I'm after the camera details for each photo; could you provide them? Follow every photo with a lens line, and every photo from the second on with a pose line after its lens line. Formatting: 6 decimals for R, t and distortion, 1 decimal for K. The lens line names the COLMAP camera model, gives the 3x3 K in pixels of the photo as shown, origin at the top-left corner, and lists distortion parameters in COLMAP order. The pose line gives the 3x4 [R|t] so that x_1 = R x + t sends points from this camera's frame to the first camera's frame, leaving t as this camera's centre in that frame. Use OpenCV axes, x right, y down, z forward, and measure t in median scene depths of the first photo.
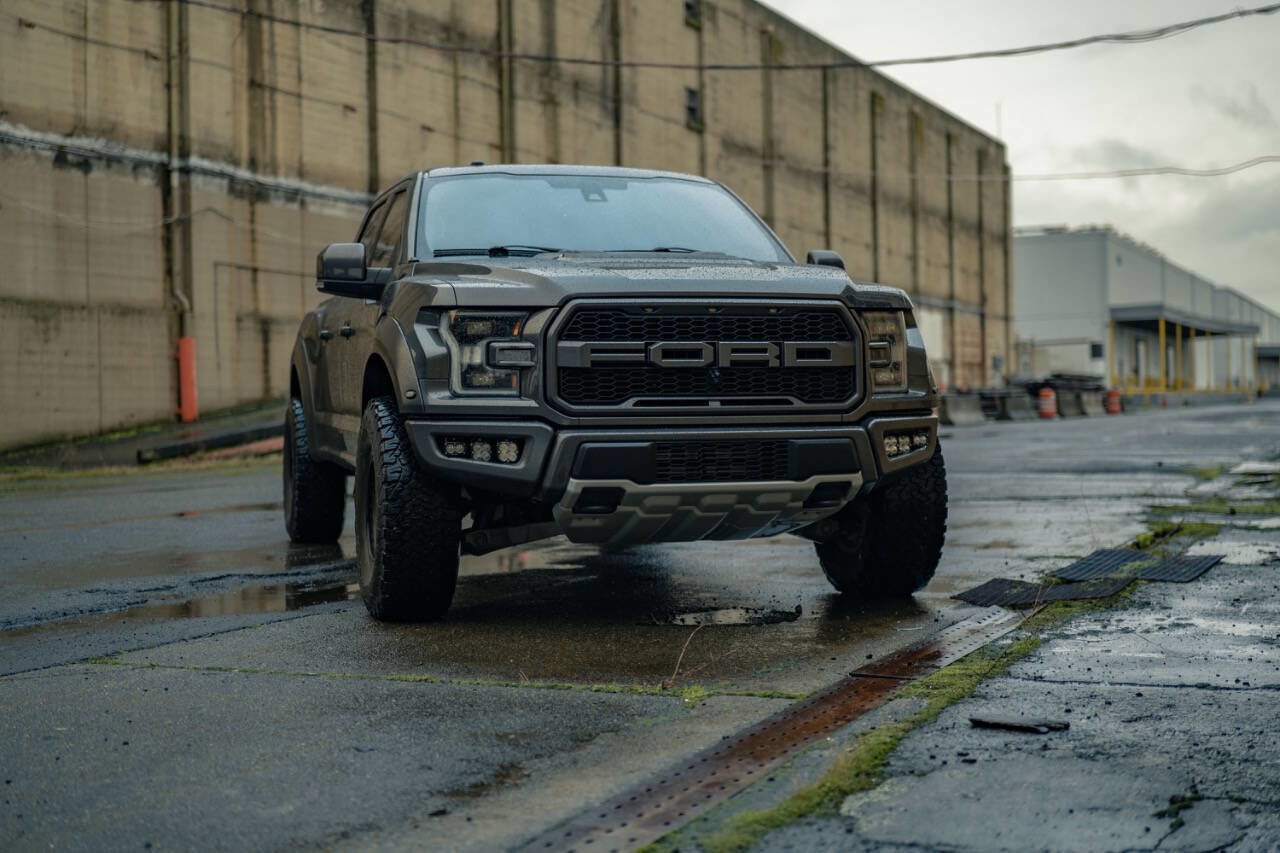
lens RADIAL K [[1766.5, 0, 630.5], [0, 1766.5, 411.4], [0, 0, 1]] dist [0.073463, -0.651688]
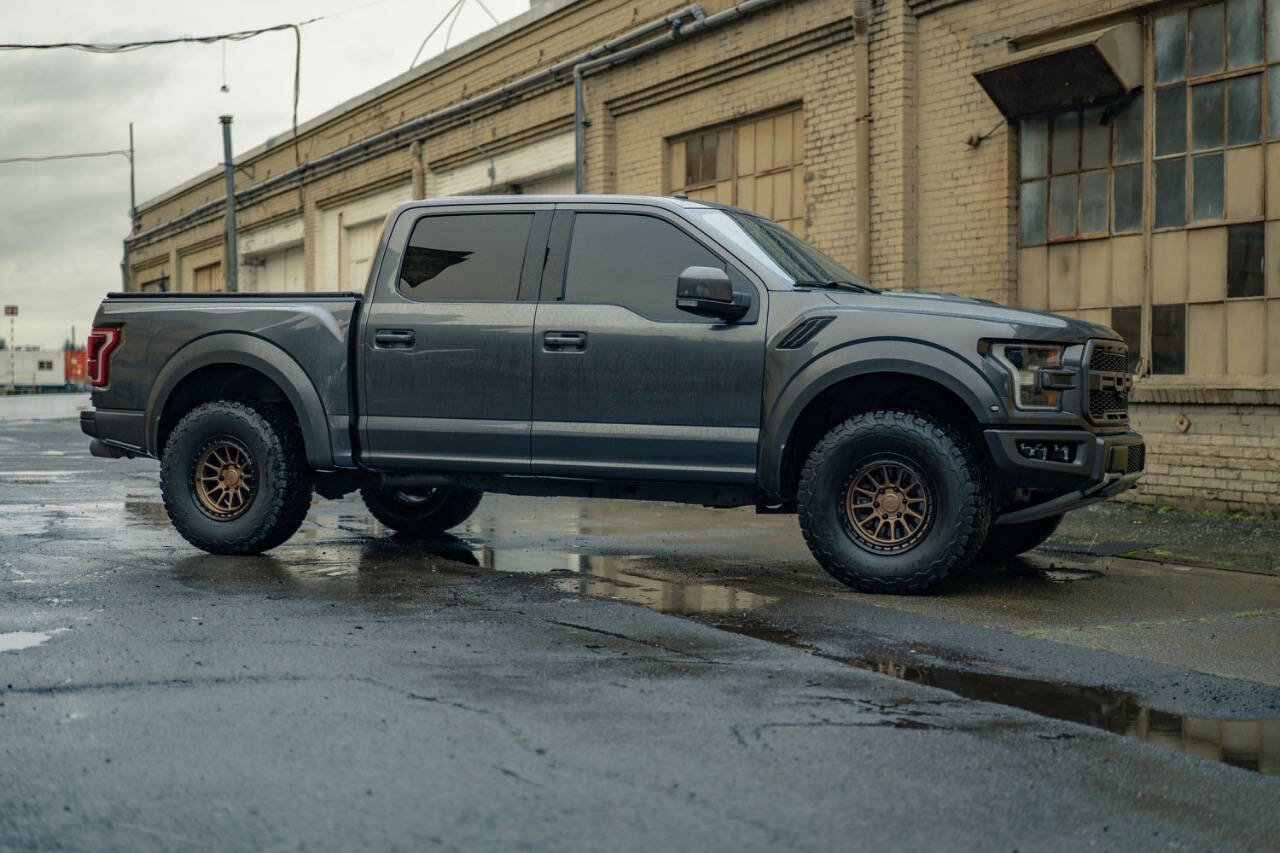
lens RADIAL K [[1769.3, 0, 636.9], [0, 1769.3, 433.7], [0, 0, 1]] dist [0.064579, -0.635260]
pose [[0.640117, -0.002920, 0.768271, -0.241175], [-0.008758, 0.999900, 0.011097, -0.000683], [-0.768227, -0.013831, 0.640028, 0.075936]]
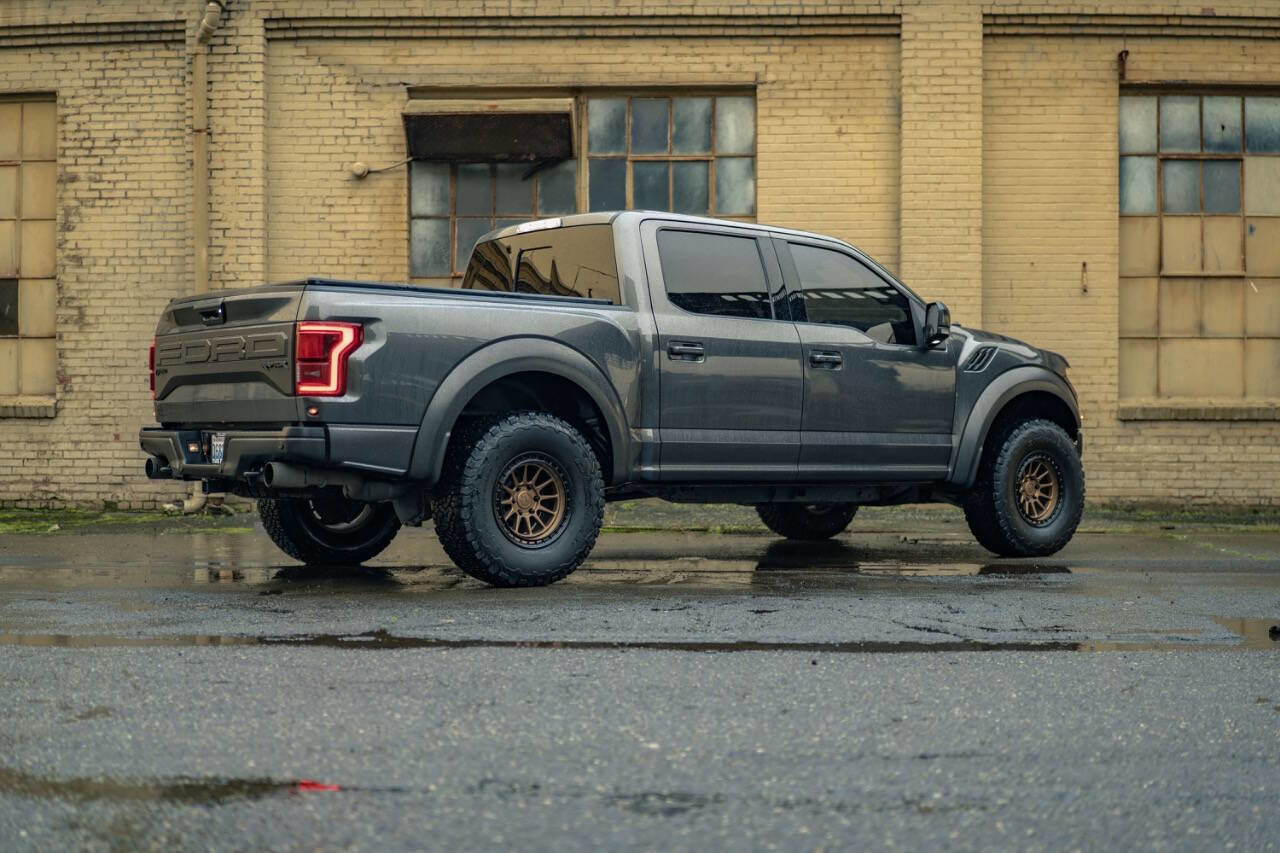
lens RADIAL K [[1769.3, 0, 636.9], [0, 1769.3, 433.7], [0, 0, 1]] dist [0.064579, -0.635260]
pose [[-0.371418, 0.006937, 0.928440, -0.308548], [0.008510, 0.999956, -0.004067, 0.001889], [-0.928427, 0.006391, -0.371460, 0.398658]]
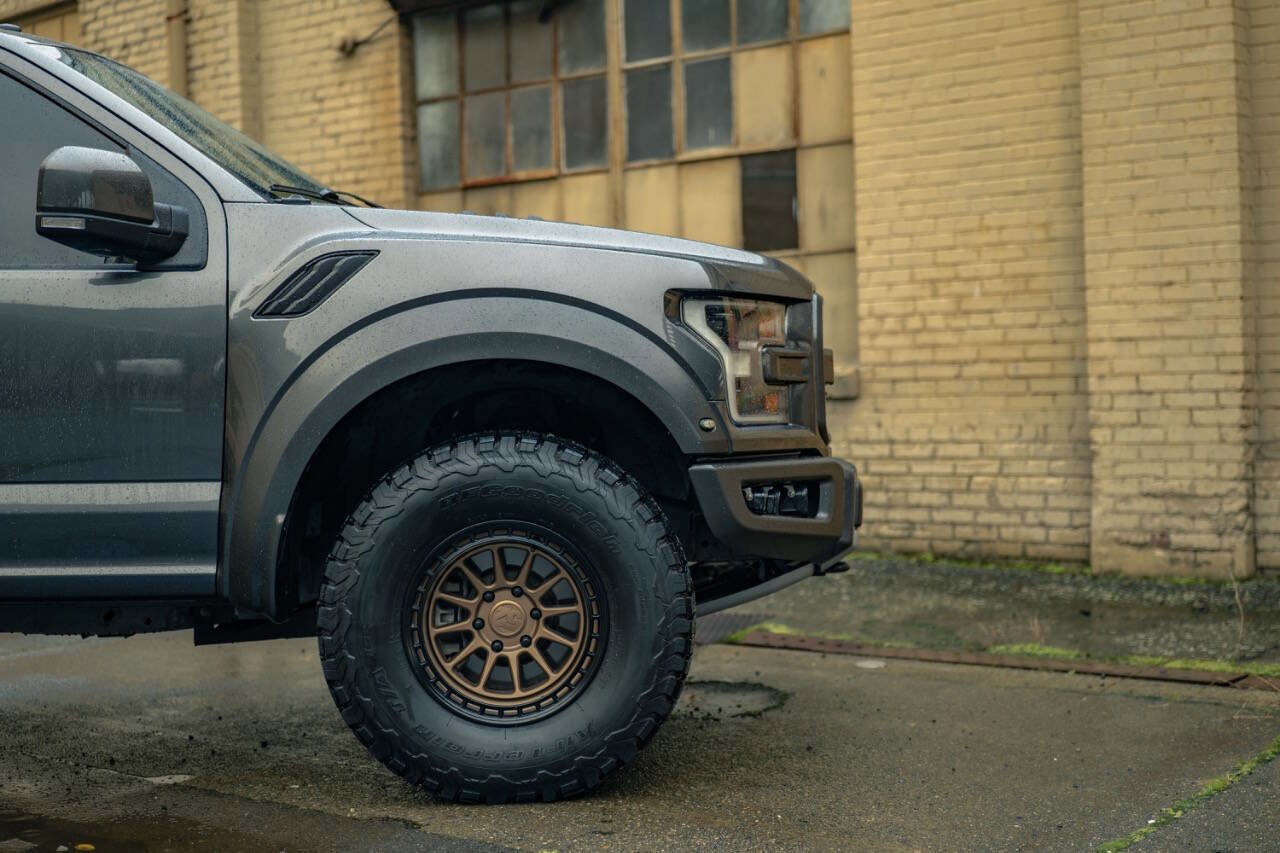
lens RADIAL K [[1770.7, 0, 641.3], [0, 1770.7, 418.5], [0, 0, 1]] dist [0.064653, -0.609681]
pose [[0.240716, -0.014051, 0.970494, -0.146870], [0.029189, 0.999548, 0.007232, -0.003309], [-0.970157, 0.026587, 0.241018, 0.167597]]
